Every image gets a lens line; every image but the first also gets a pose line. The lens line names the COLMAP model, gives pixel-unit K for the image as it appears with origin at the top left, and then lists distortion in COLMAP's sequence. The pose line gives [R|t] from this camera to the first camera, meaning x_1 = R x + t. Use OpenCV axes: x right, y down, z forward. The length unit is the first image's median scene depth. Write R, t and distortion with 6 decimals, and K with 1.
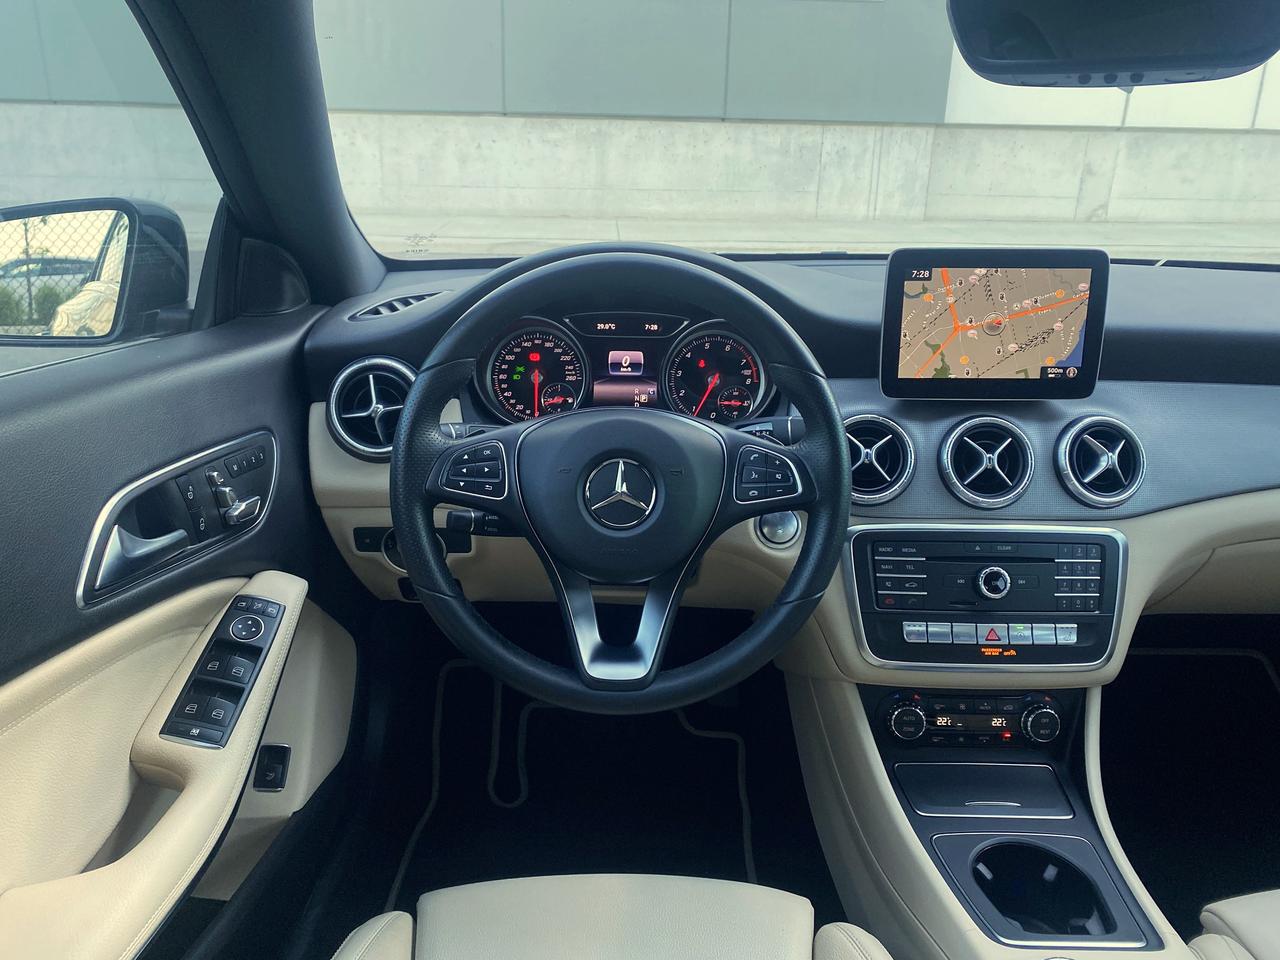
lens RADIAL K [[978.9, 0, 619.8], [0, 978.9, 471.7], [0, 0, 1]] dist [0.054130, -0.083785]
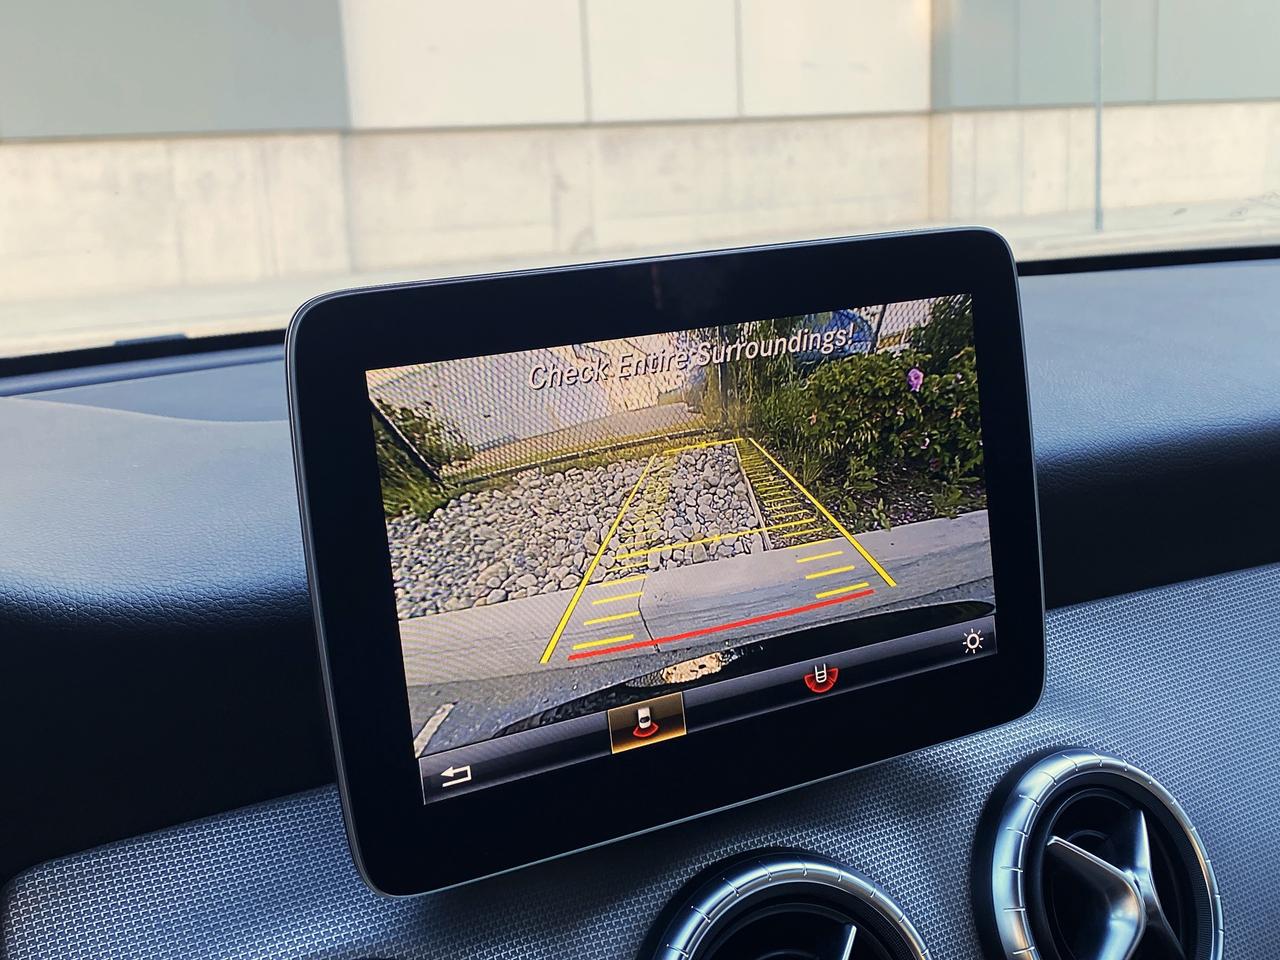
lens RADIAL K [[1429.3, 0, 631.1], [0, 1429.3, 475.4], [0, 0, 1]] dist [0.092223, -0.236079]
pose [[0.881065, -0.158770, 0.445552, 0.183691], [0.209940, 0.975376, -0.067580, -0.141120], [-0.423851, 0.153082, 0.892702, 0.650176]]
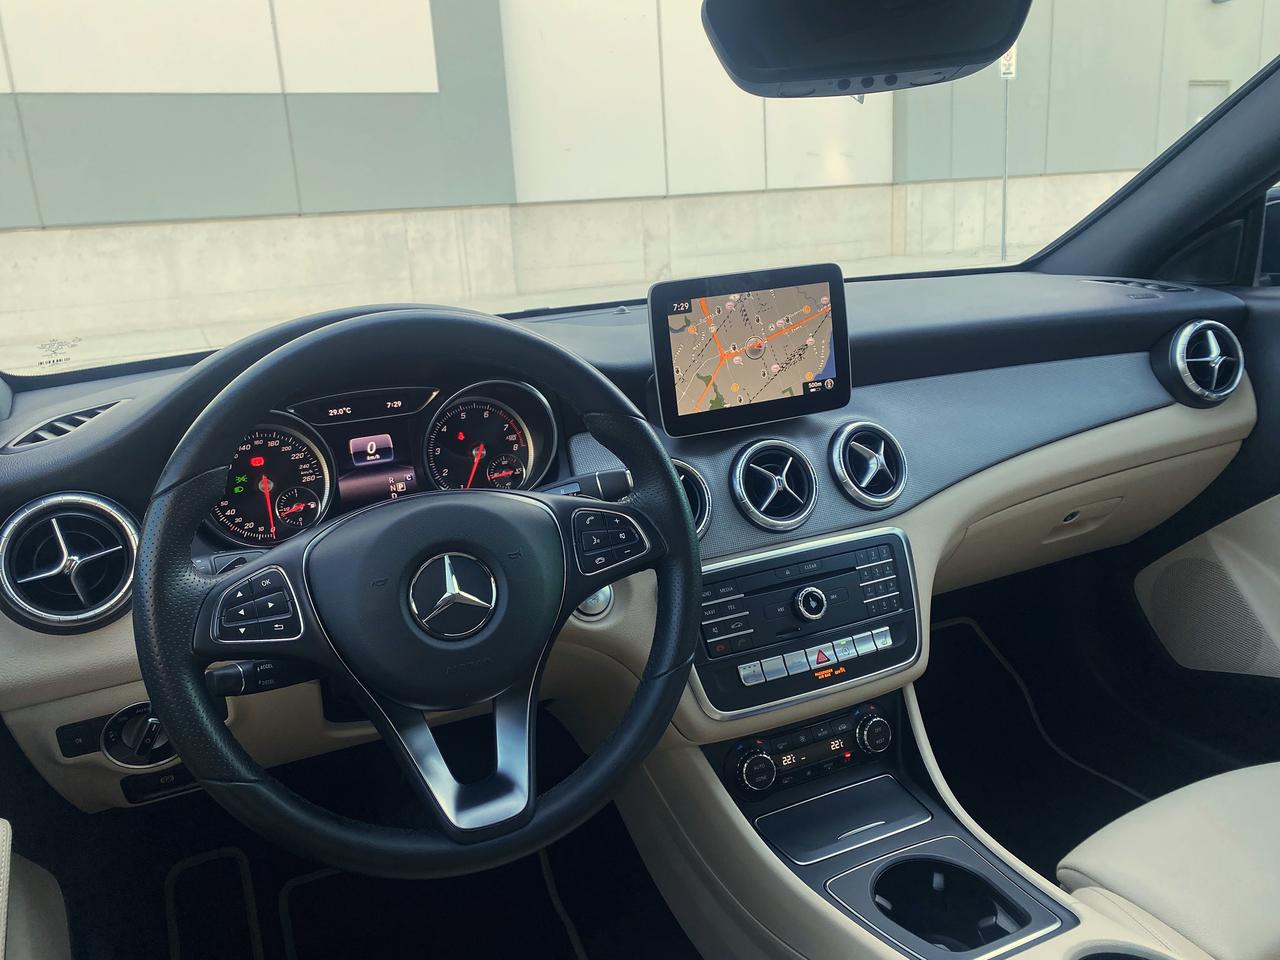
lens RADIAL K [[978.9, 0, 619.8], [0, 978.9, 471.7], [0, 0, 1]] dist [0.054130, -0.083785]
pose [[0.910296, -0.173688, 0.375757, -0.136206], [0.205207, 0.977674, -0.045213, -0.010655], [-0.359514, 0.118265, 0.925615, 0.147513]]
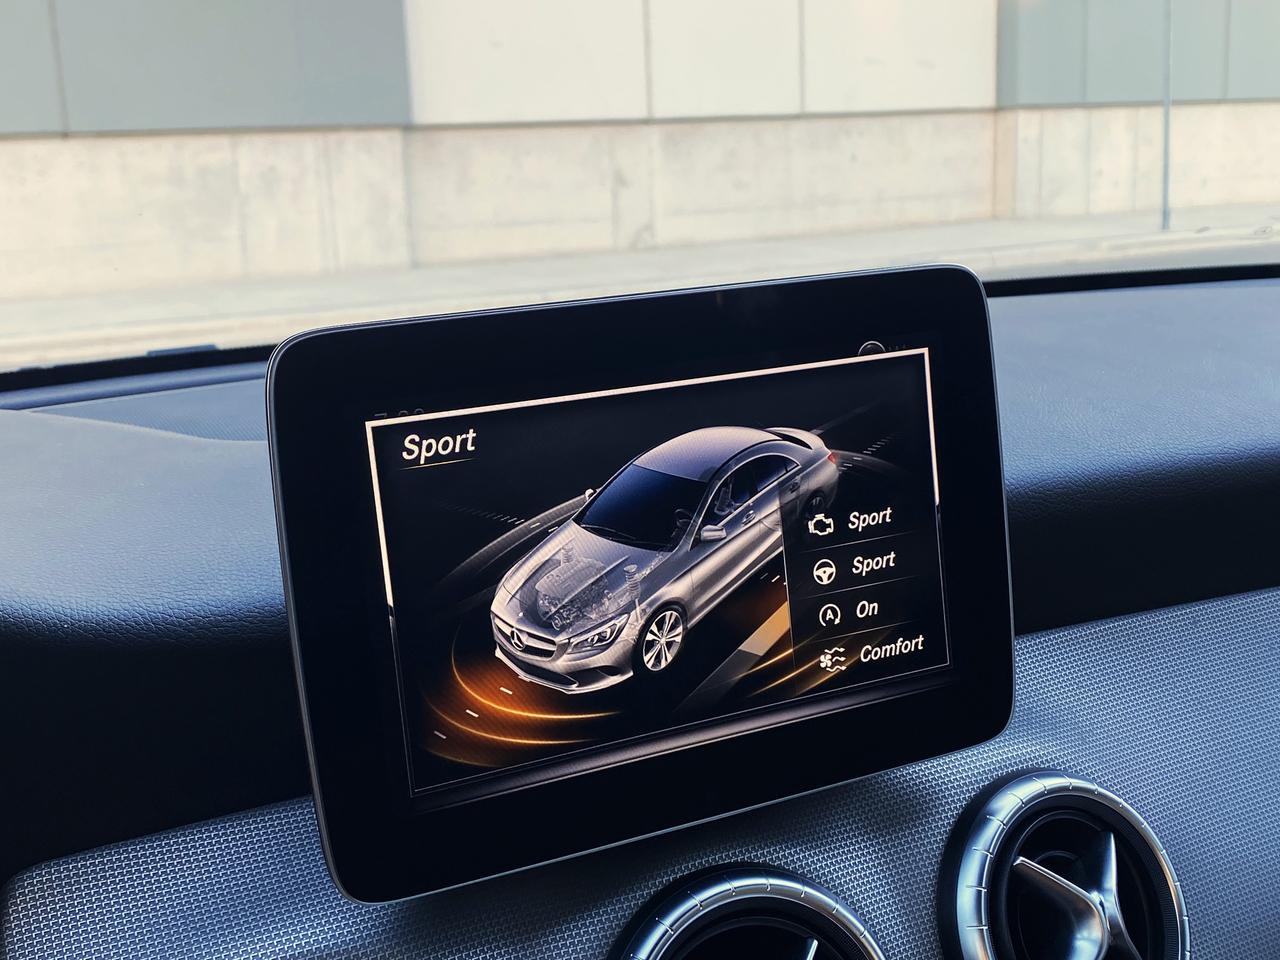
lens RADIAL K [[1431.5, 0, 640.0], [0, 1431.5, 480.0], [0, 0, 1]] dist [0.099013, -0.257164]
pose [[0.898449, -0.150016, 0.412655, 0.199561], [0.194785, 0.978459, -0.068386, -0.144172], [-0.393507, 0.141820, 0.908317, 0.624046]]
